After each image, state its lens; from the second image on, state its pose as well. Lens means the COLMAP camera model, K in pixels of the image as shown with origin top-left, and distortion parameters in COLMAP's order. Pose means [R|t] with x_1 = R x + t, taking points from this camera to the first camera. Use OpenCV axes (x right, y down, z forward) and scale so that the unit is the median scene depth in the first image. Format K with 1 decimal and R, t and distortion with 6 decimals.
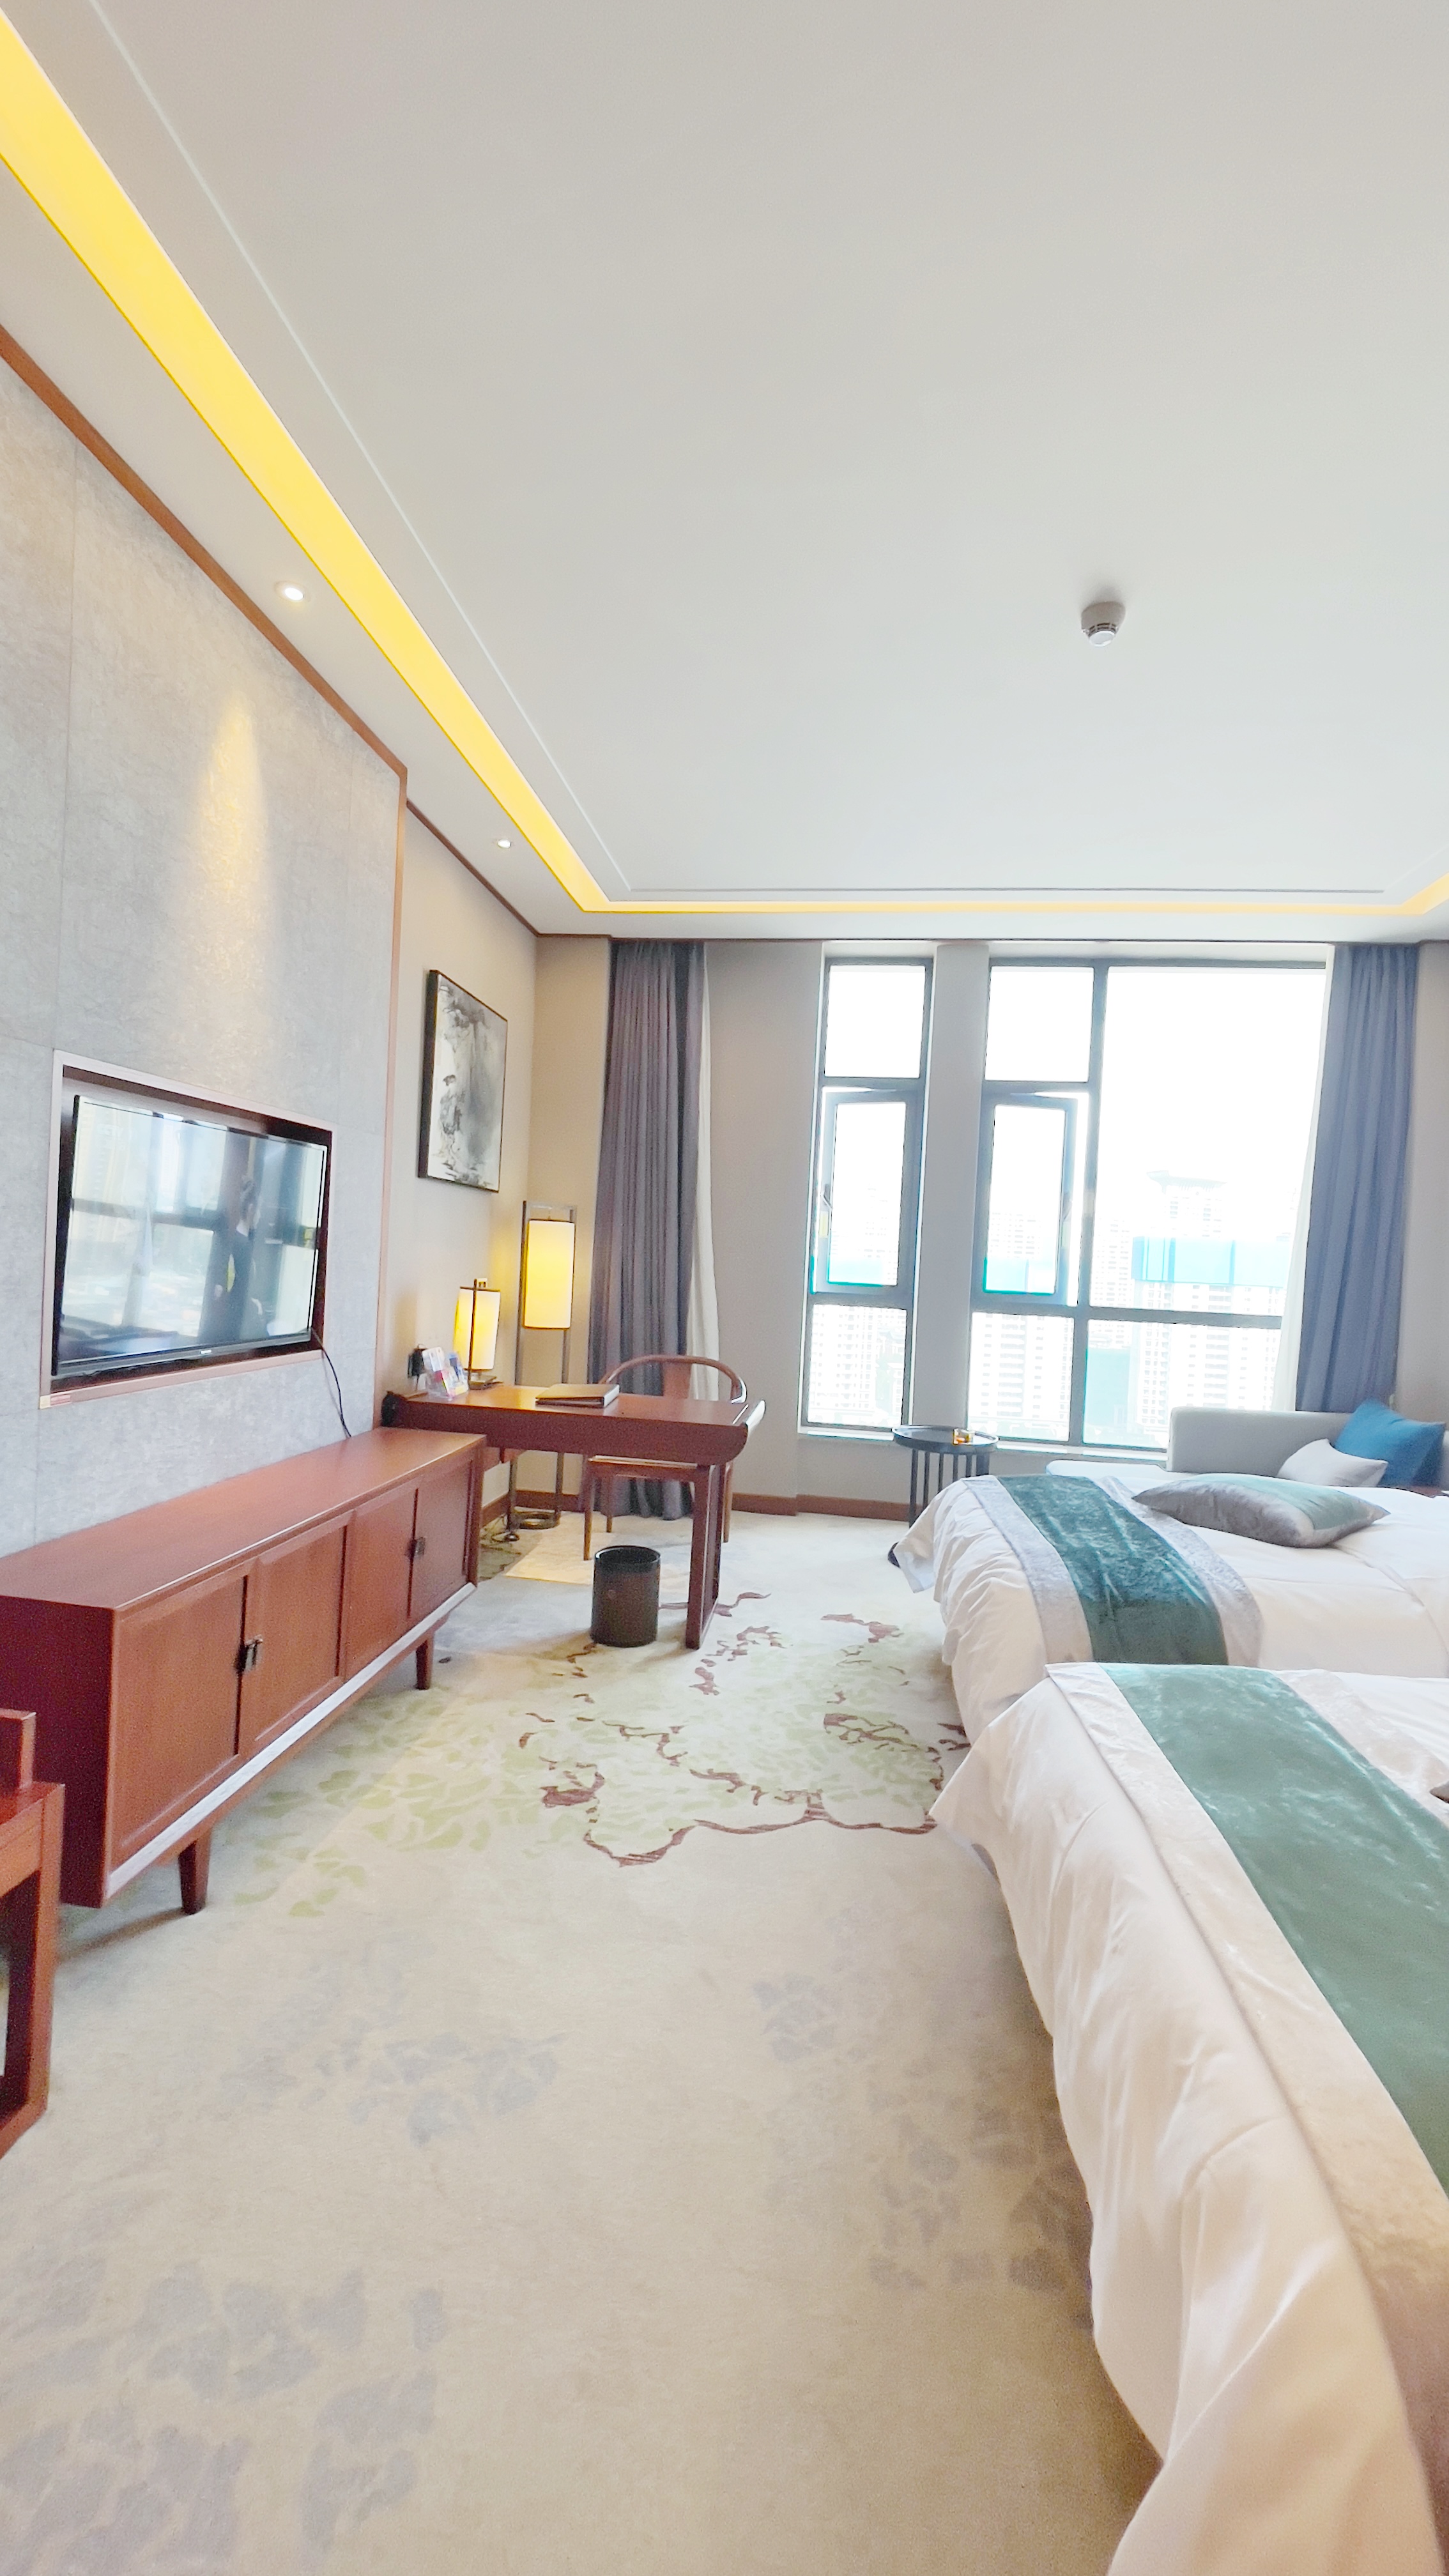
lens RADIAL K [[1037.4, 0, 719.0], [0, 1037.4, 1262.2], [0, 0, 1]] dist [0.010234, 0.000002]
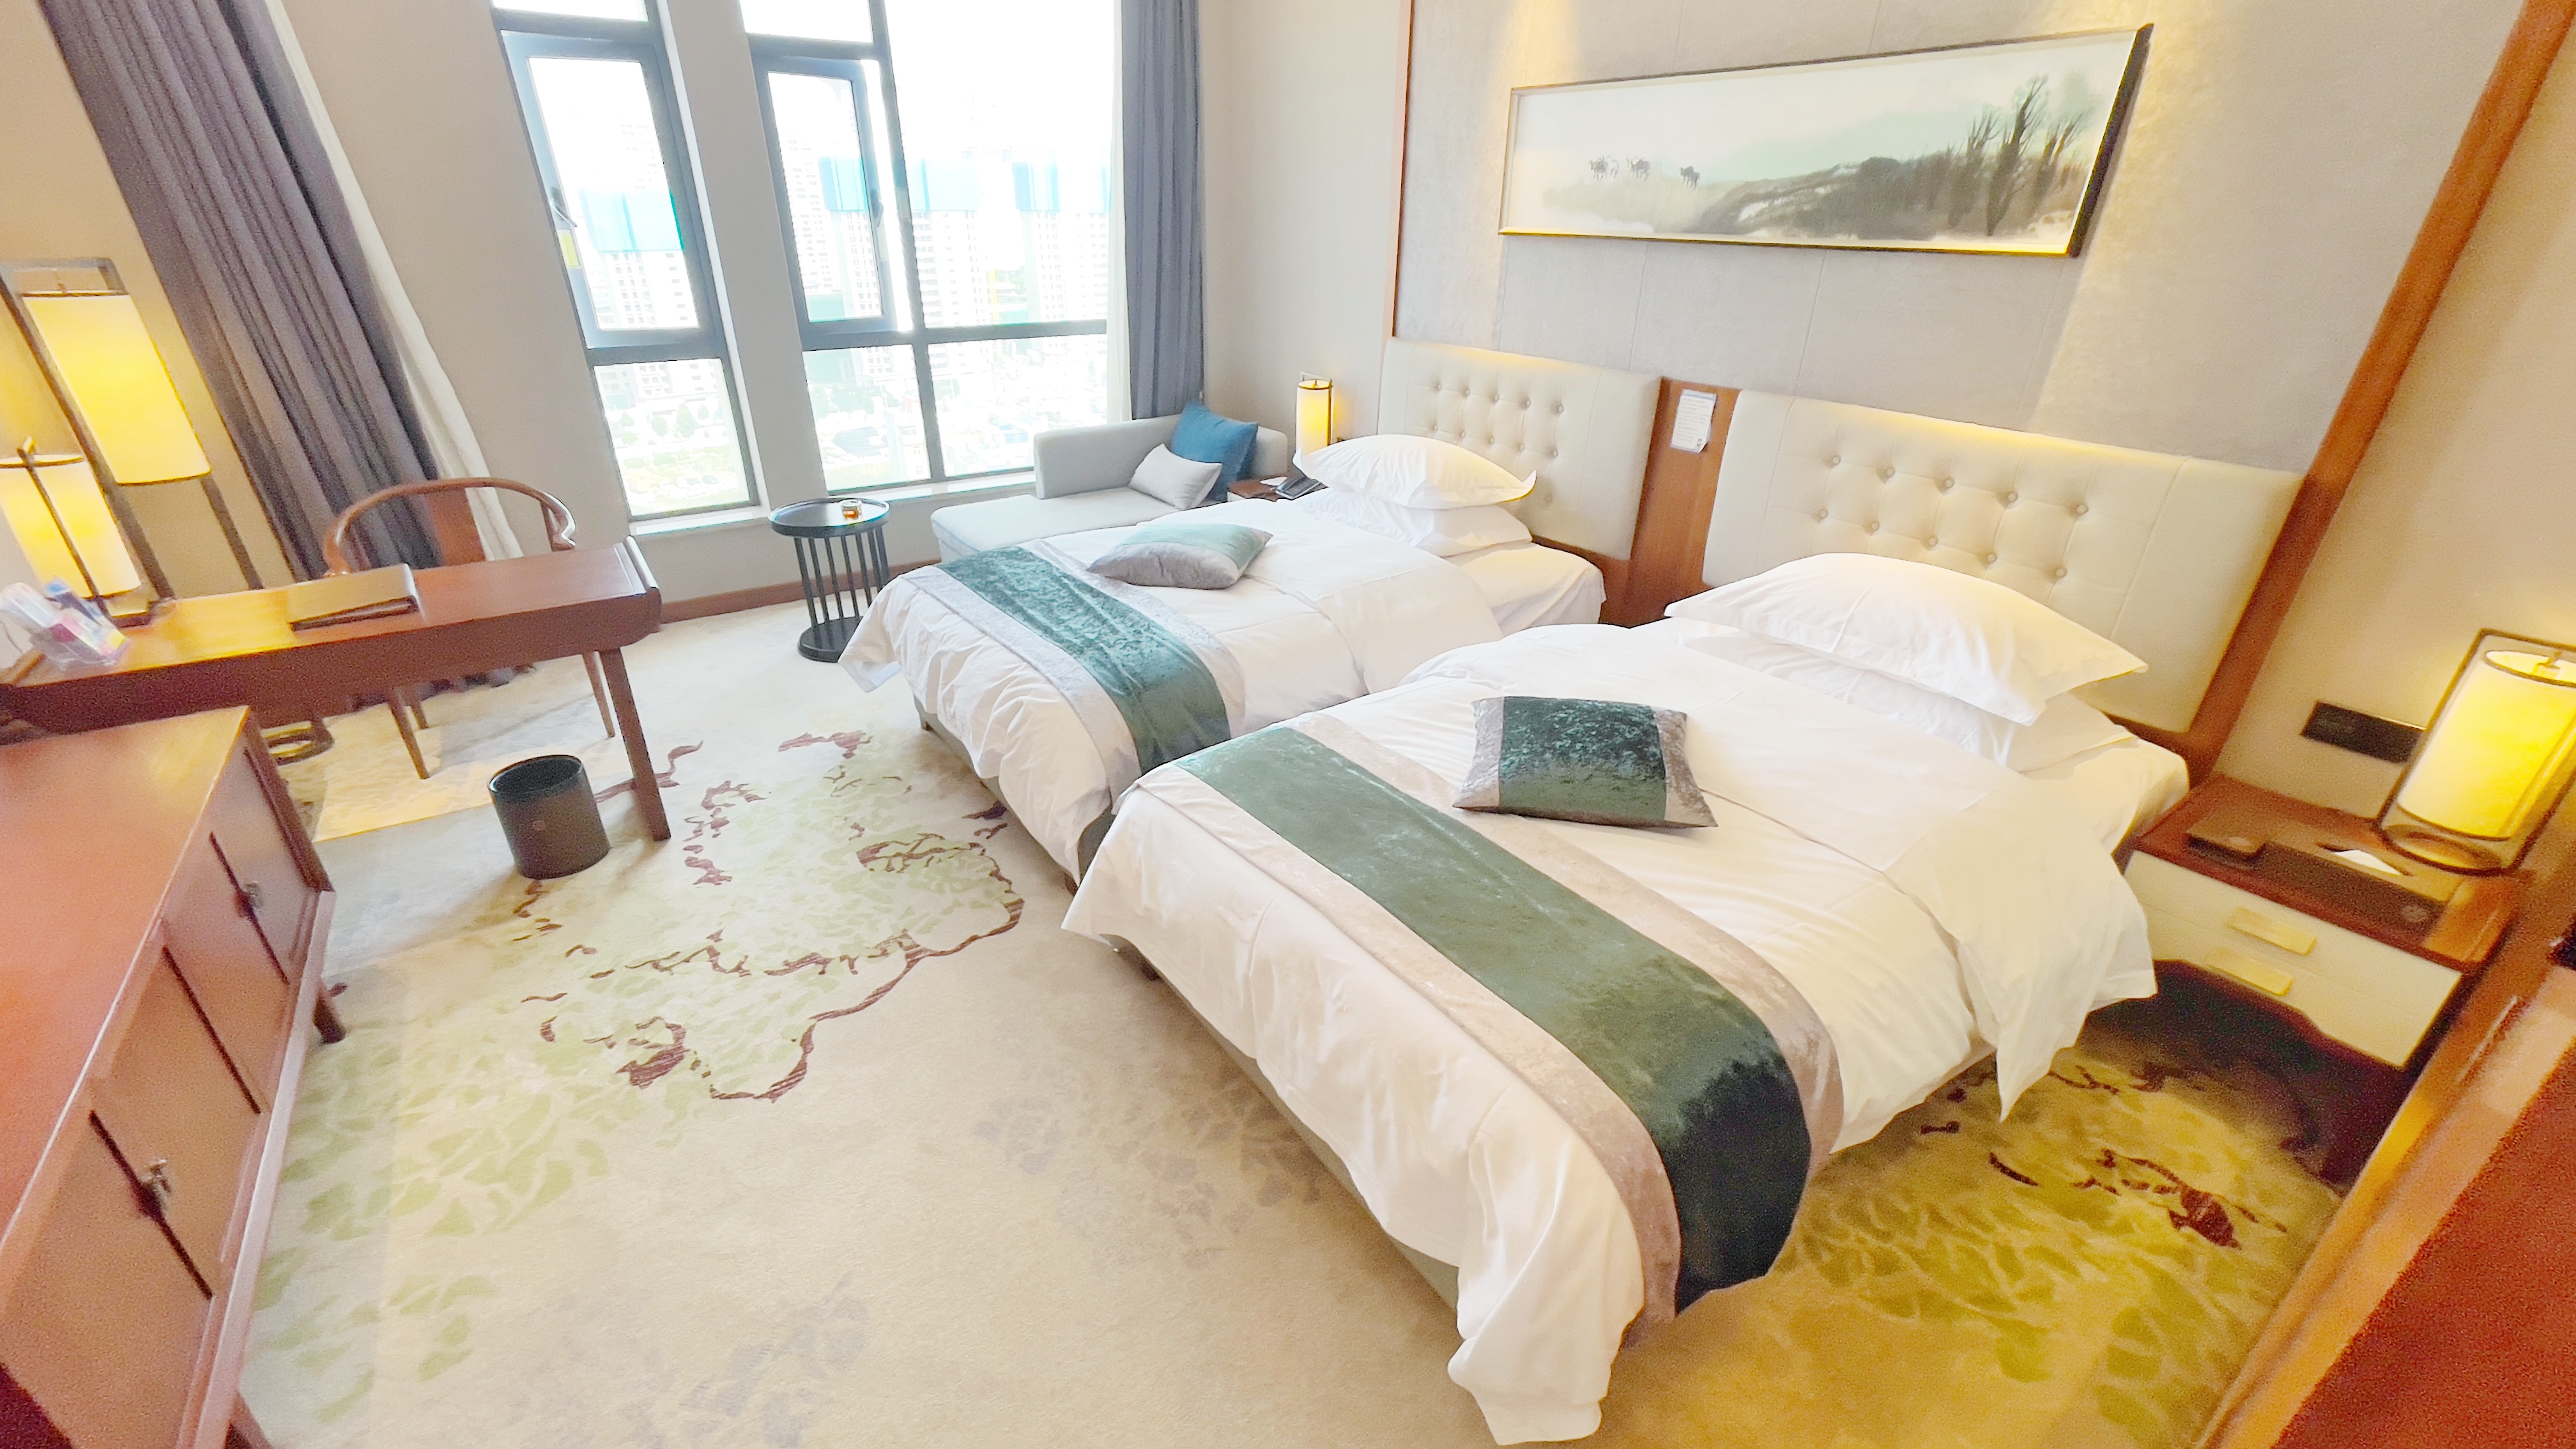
lens RADIAL K [[1037.4, 0, 1254.6], [0, 1037.4, 723.0], [0, 0, 1]] dist [0.010234, 0.000002]
pose [[0.746664, -0.332775, 0.575980, -0.152324], [0.037768, 0.885684, 0.462749, -0.130516], [-0.664128, -0.323765, 0.673877, 0.114350]]
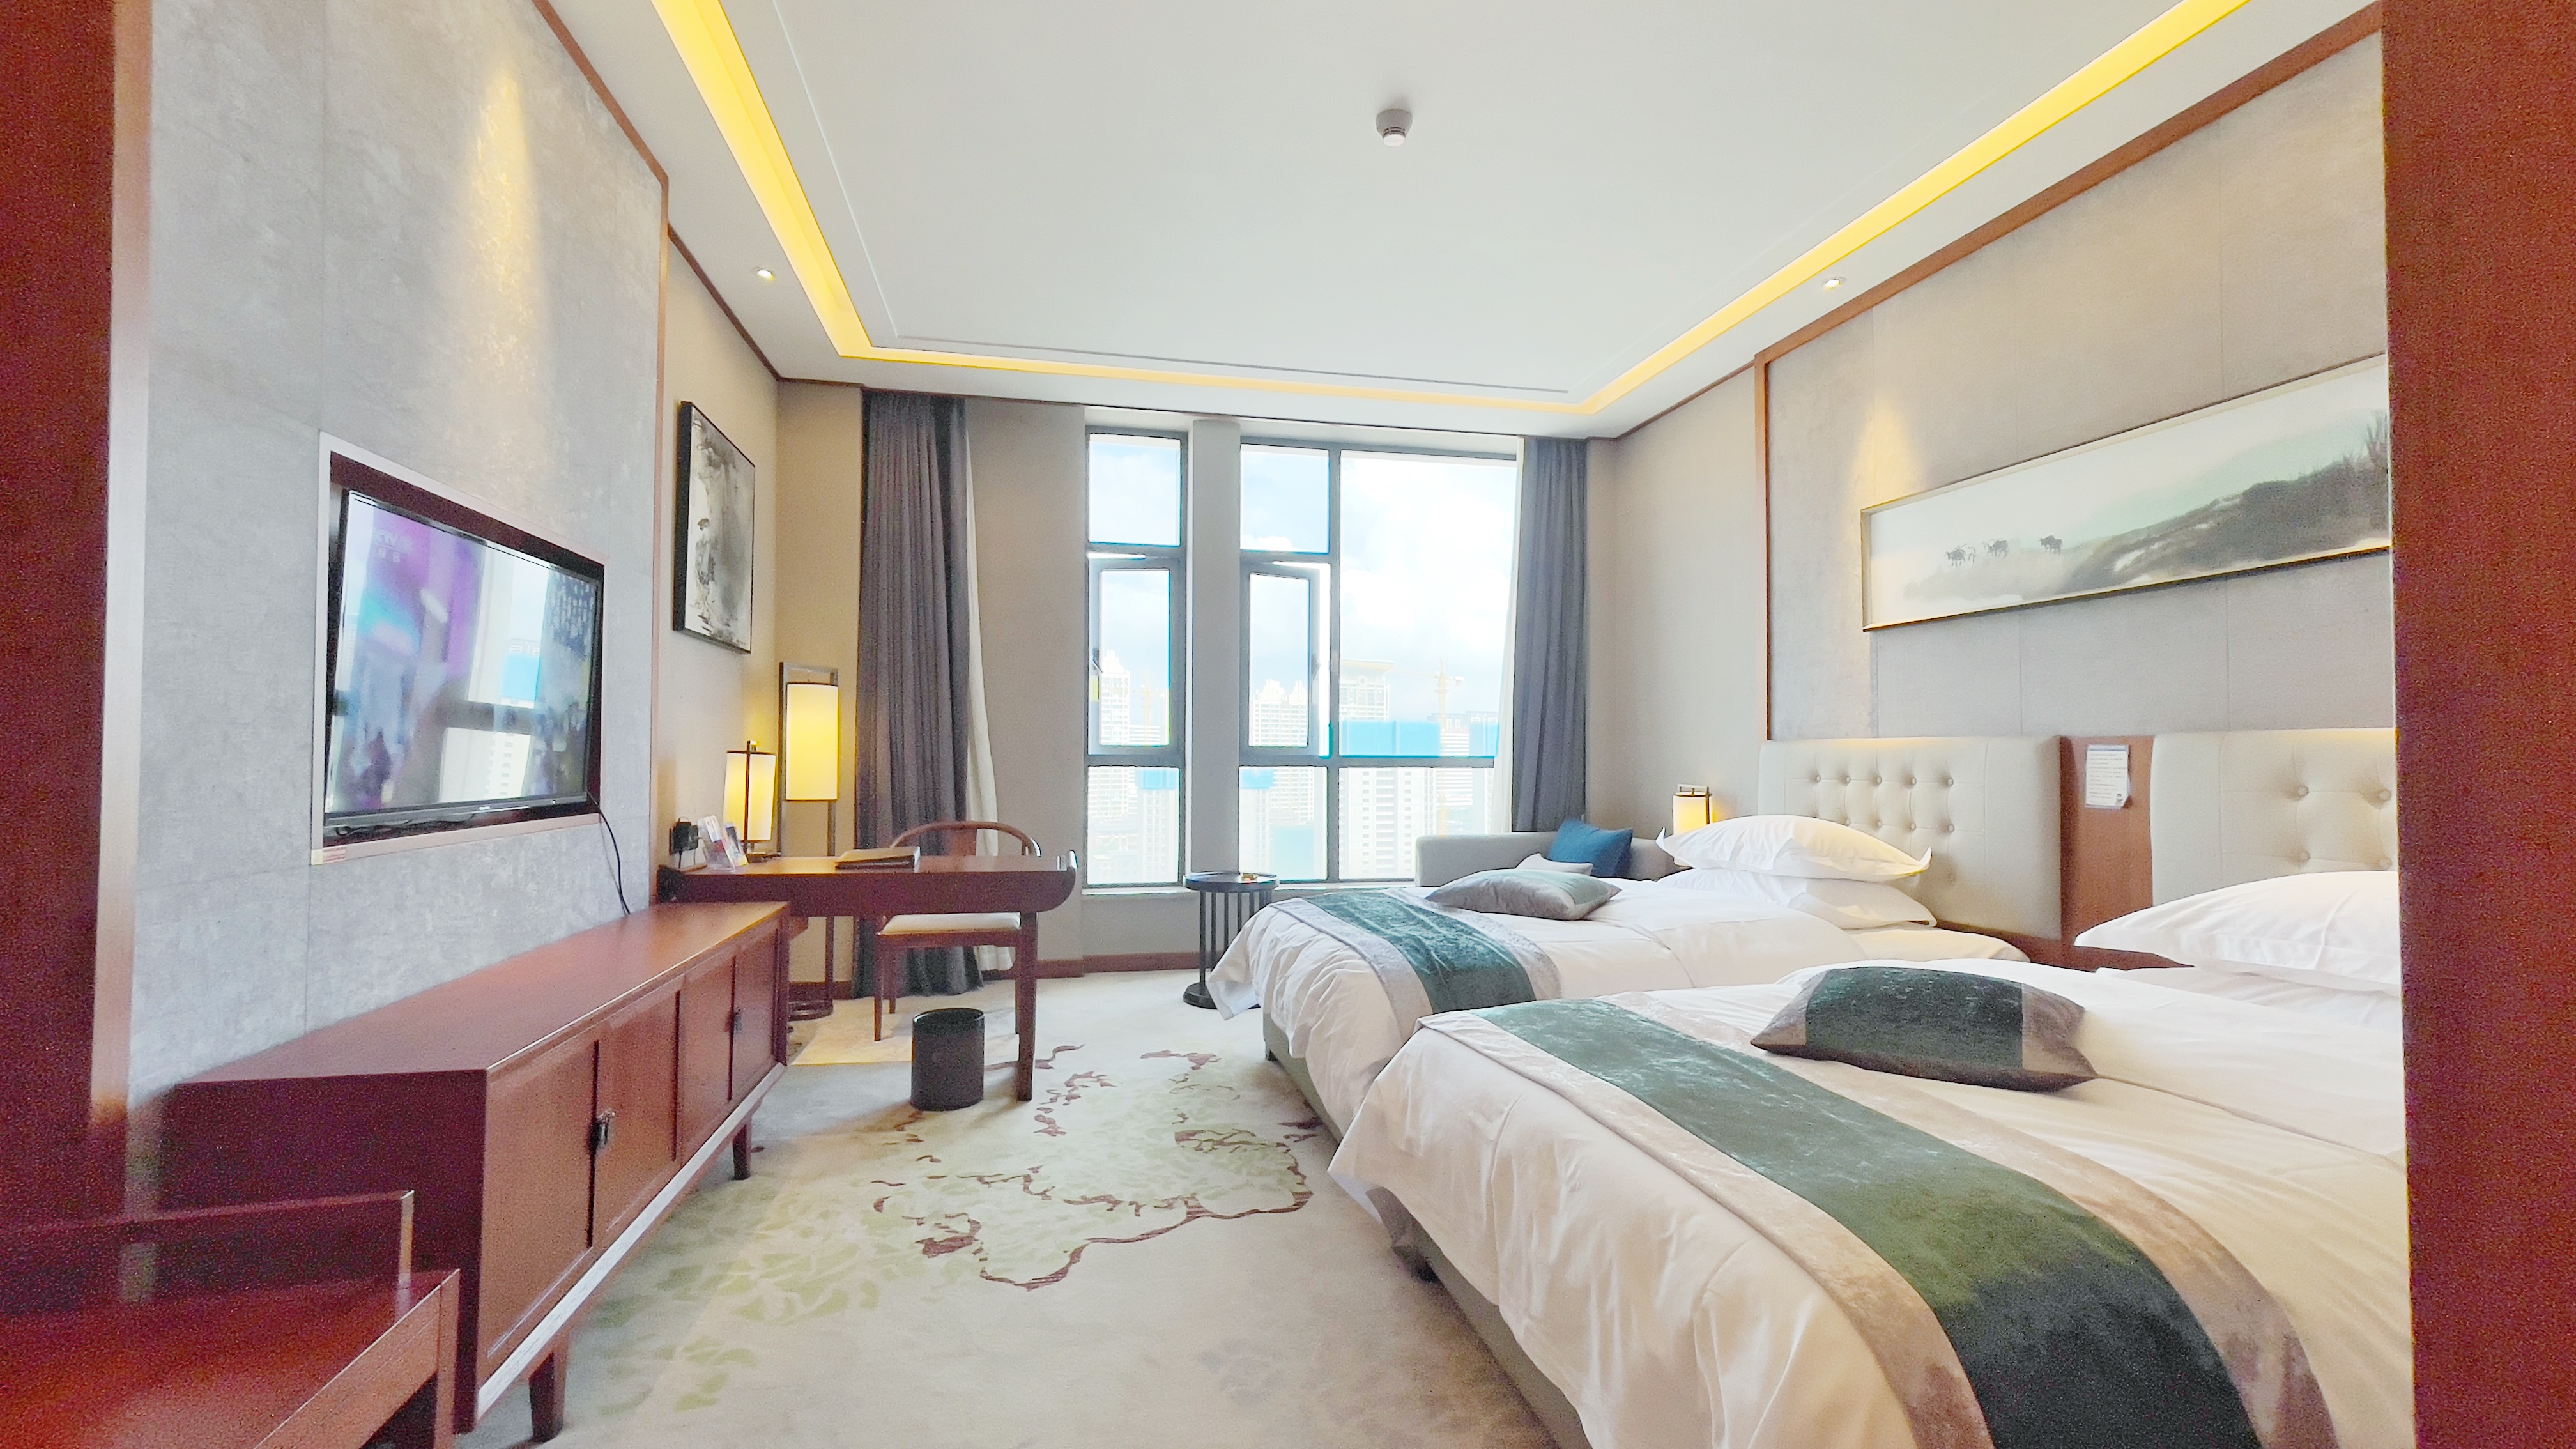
lens RADIAL K [[1027.9, 0, 1272.3], [0, 1027.9, 732.7], [0, 0, 1]] dist [-0.000044, -0.000208]
pose [[0.943141, -0.038036, 0.330209, -0.134554], [0.043897, 0.998983, -0.010308, 0.052038], [-0.329481, 0.024217, 0.943852, -0.010796]]
